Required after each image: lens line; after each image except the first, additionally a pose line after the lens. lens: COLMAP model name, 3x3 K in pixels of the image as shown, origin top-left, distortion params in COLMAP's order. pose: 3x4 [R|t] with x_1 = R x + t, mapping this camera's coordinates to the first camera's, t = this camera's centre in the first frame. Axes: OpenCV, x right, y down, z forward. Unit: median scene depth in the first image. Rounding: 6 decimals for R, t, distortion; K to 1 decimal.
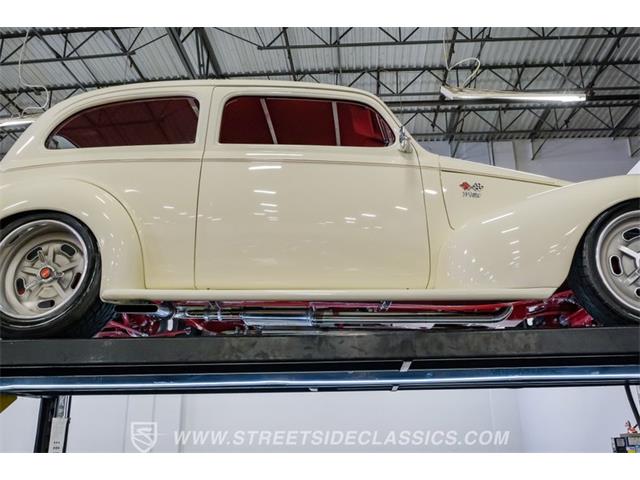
lens RADIAL K [[586.4, 0, 320.0], [0, 586.4, 240.0], [0, 0, 1]] dist [-0.010693, 0.002502]
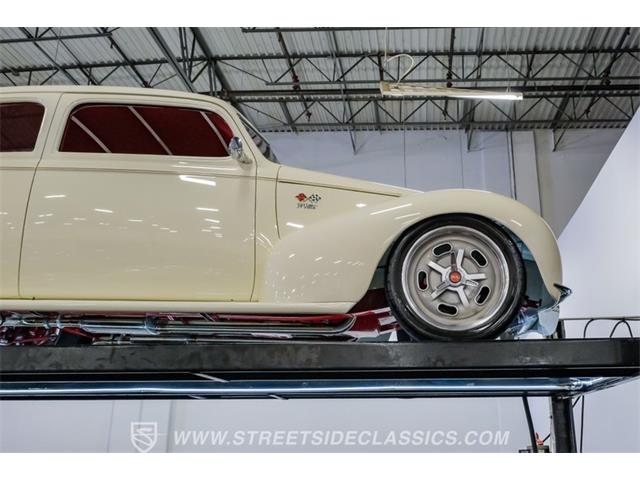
lens RADIAL K [[628.2, 0, 320.0], [0, 628.2, 240.0], [0, 0, 1]] dist [-0.013730, 0.009002]
pose [[0.999922, 0.011845, 0.003838, 0.175785], [-0.011872, 0.999905, 0.007011, -0.017400], [-0.003755, -0.007056, 0.999968, -0.045704]]
